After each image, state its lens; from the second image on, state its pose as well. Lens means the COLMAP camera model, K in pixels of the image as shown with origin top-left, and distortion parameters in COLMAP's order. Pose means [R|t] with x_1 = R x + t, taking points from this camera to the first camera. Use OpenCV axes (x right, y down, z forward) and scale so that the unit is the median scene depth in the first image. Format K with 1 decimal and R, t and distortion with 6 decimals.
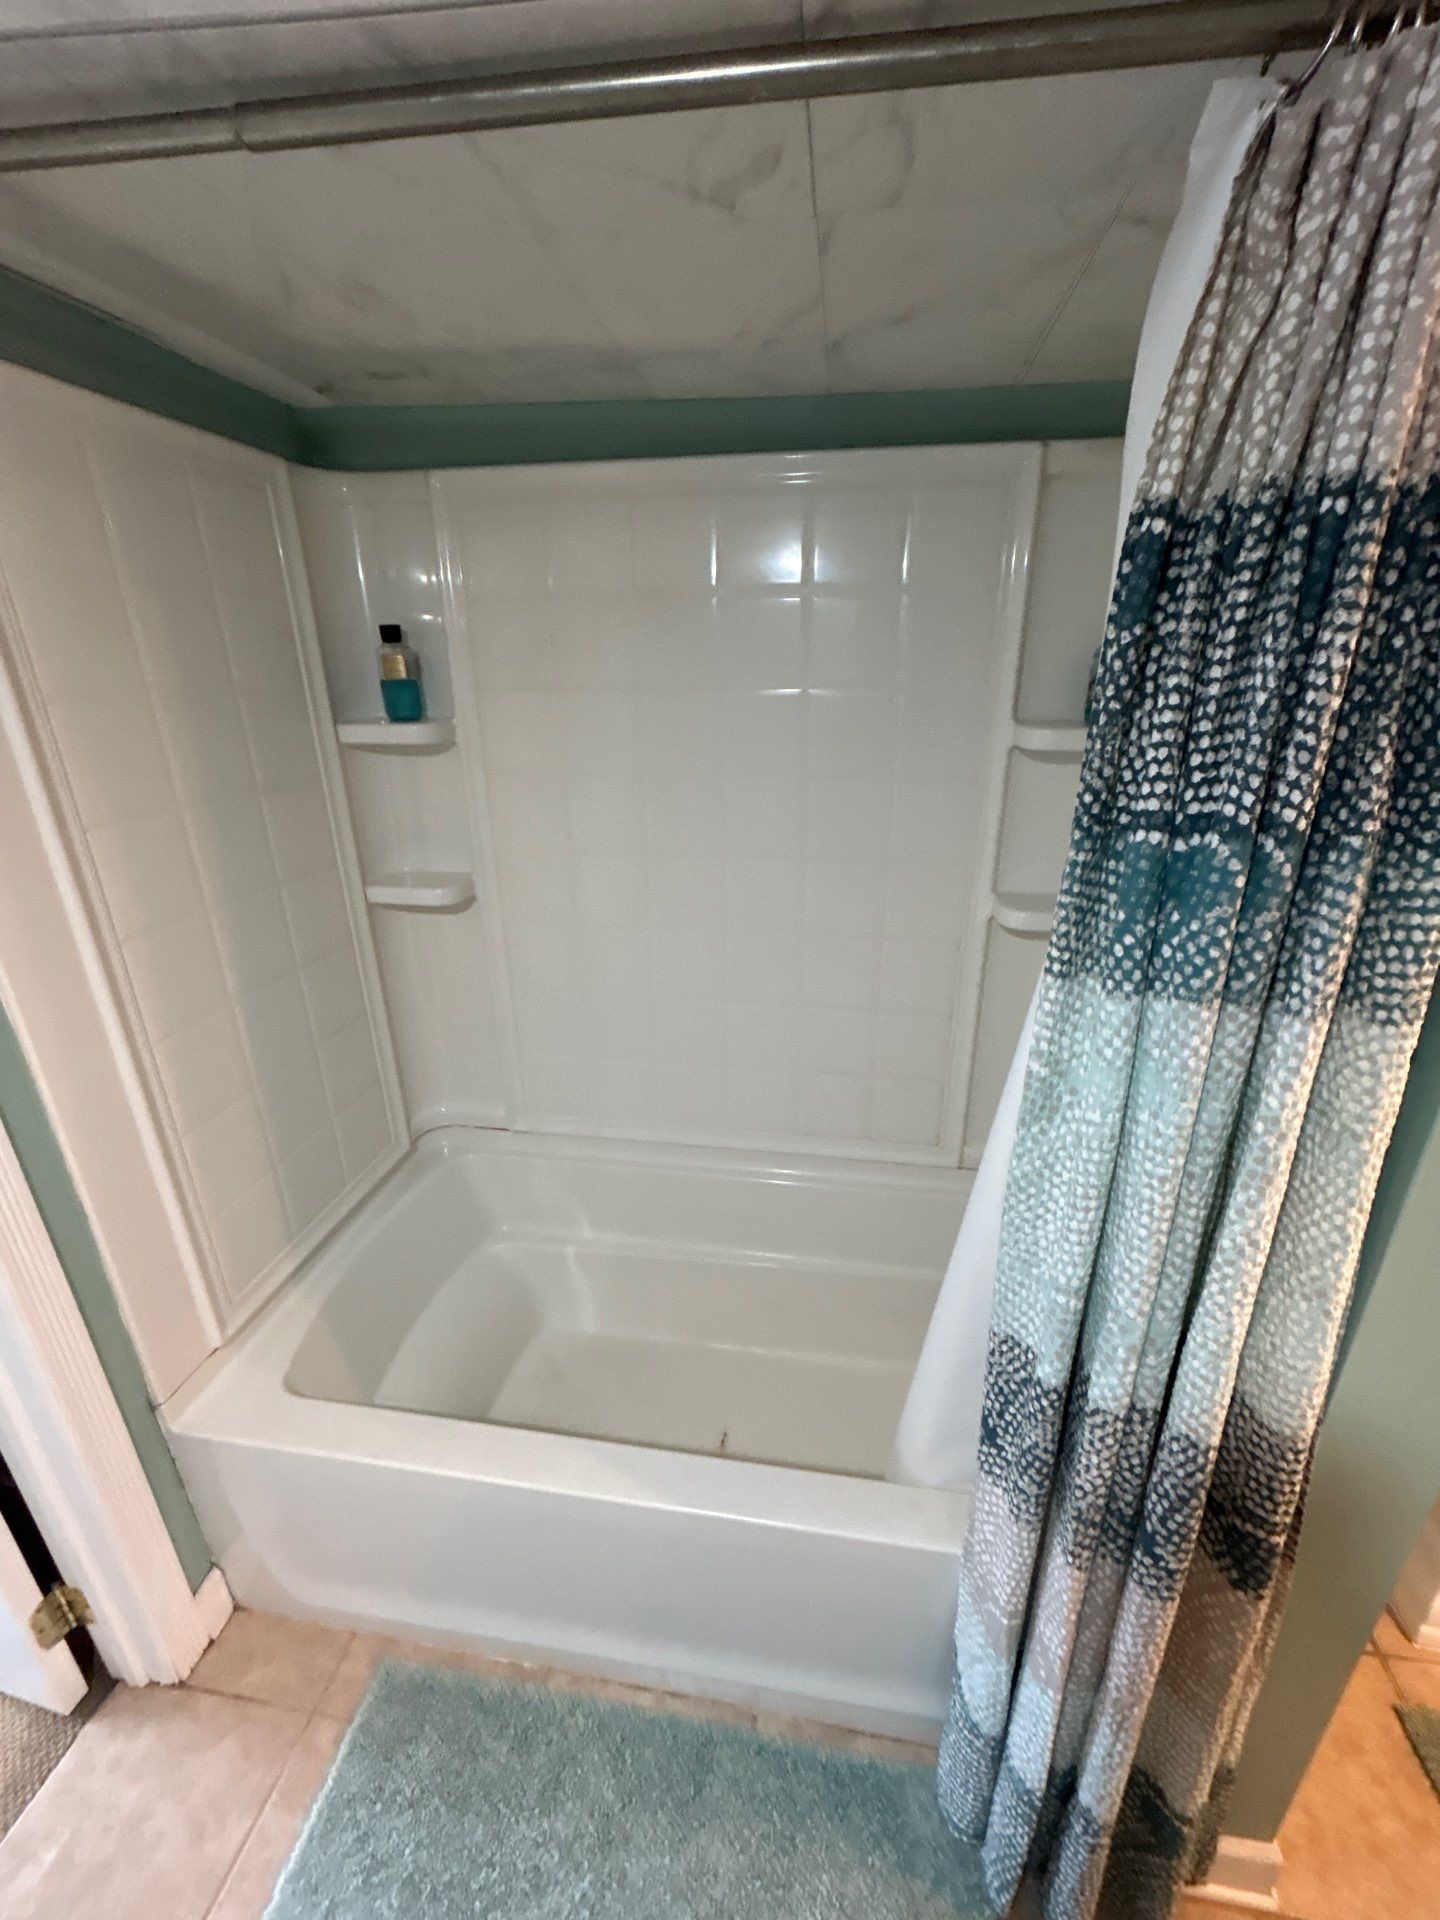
lens RADIAL K [[785.4, 0, 731.0], [0, 785.4, 959.0], [0, 0, 1]] dist [-0.002115, -0.000185]
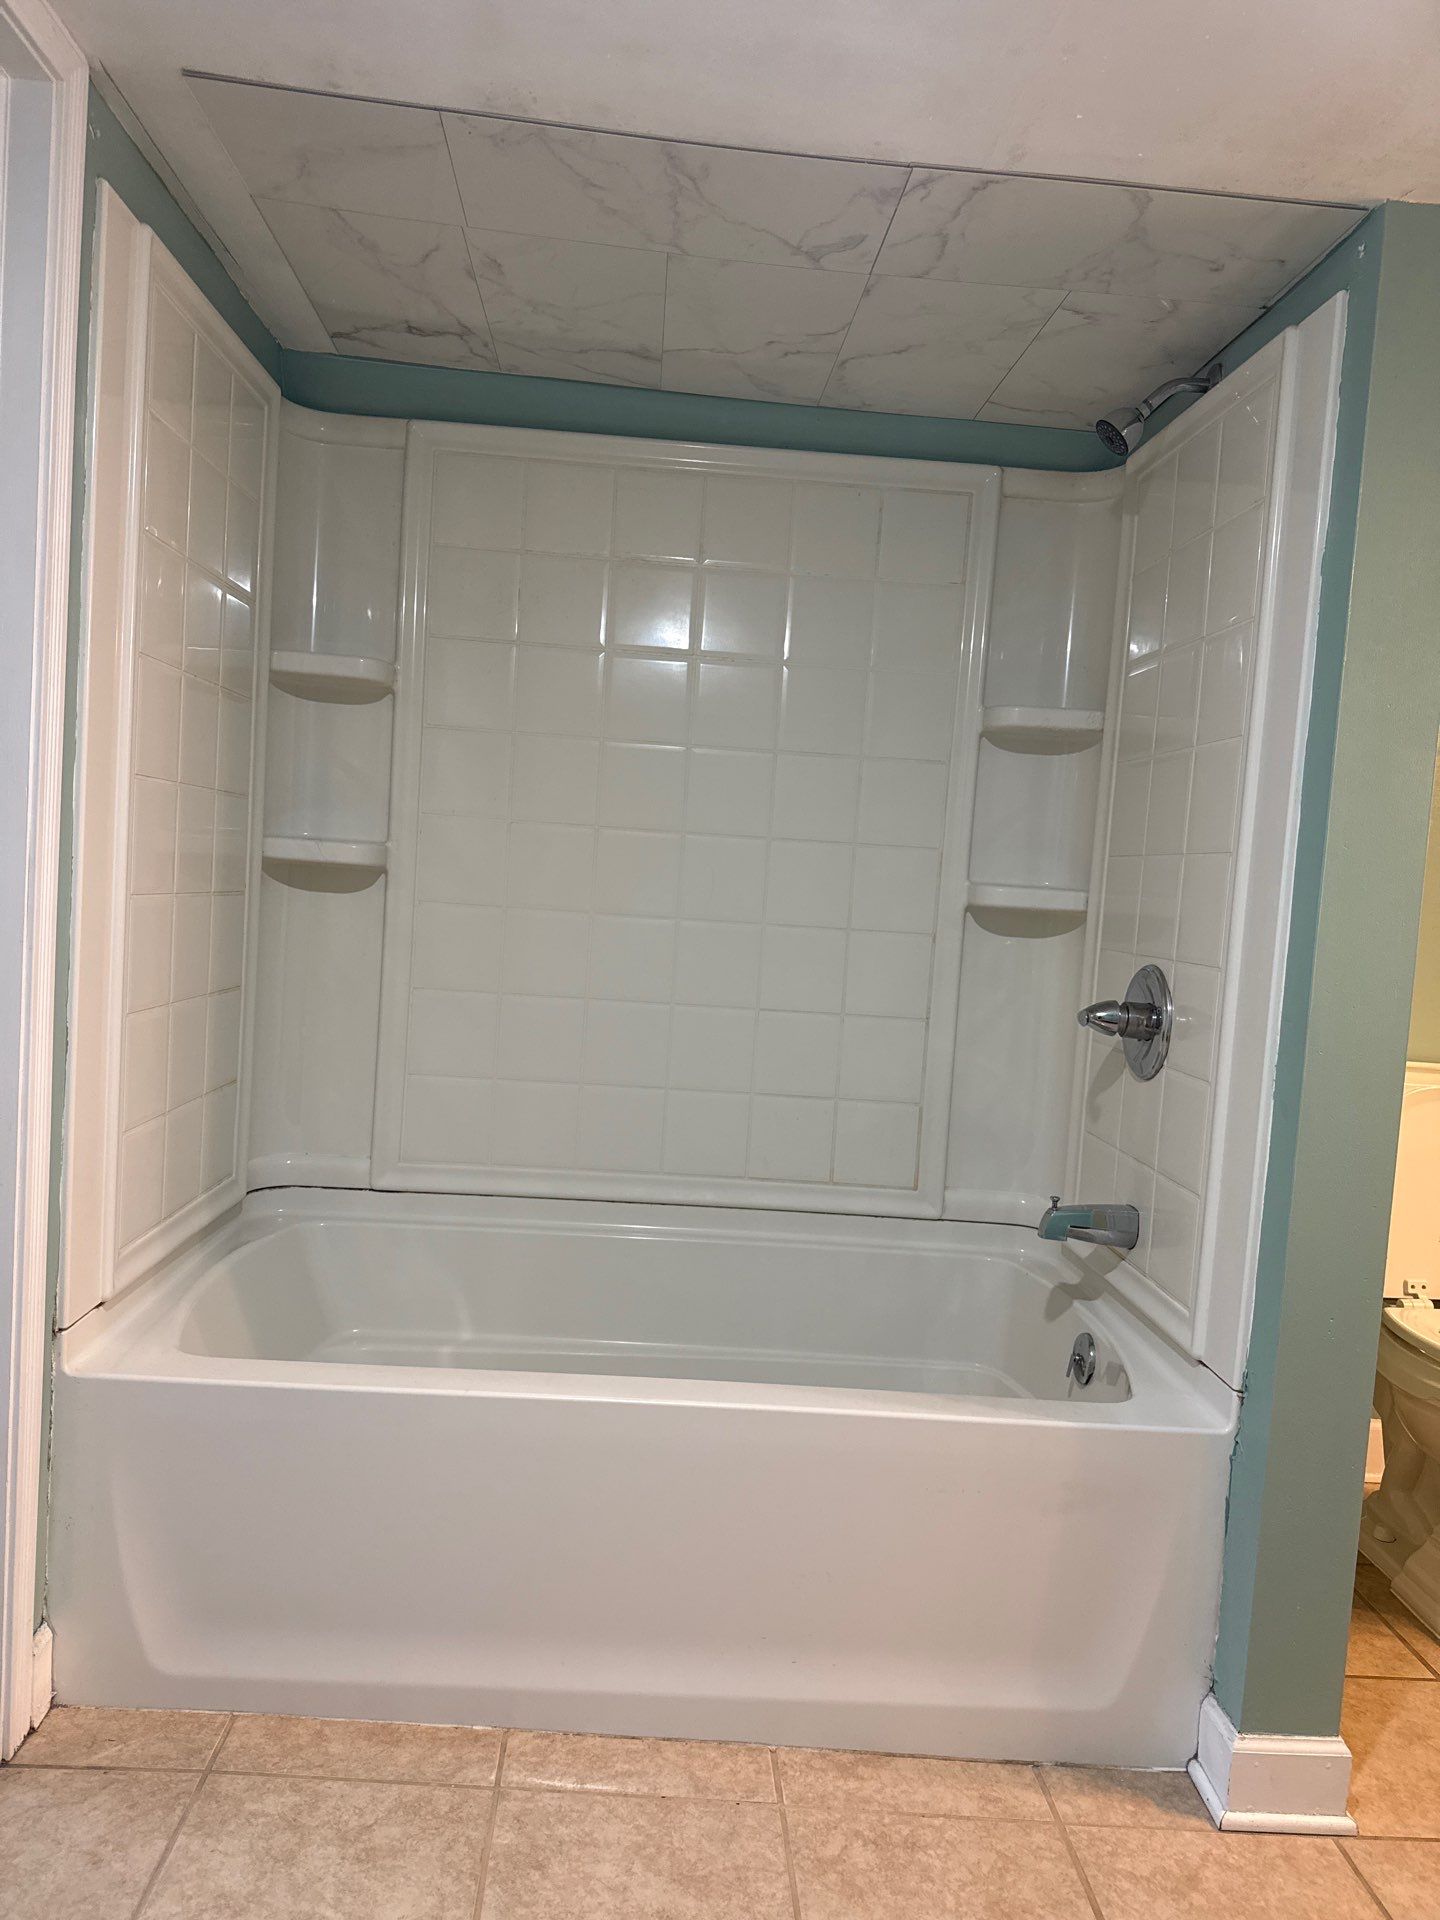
lens RADIAL K [[1370.2, 0, 718.9], [0, 1370.2, 961.6], [0, 0, 1]] dist [0.002109, -0.000857]
pose [[0.977709, 0.057031, 0.202070, -0.310804], [0.002894, 0.958652, -0.284565, 0.510640], [-0.209944, 0.278807, 0.937118, -0.496325]]
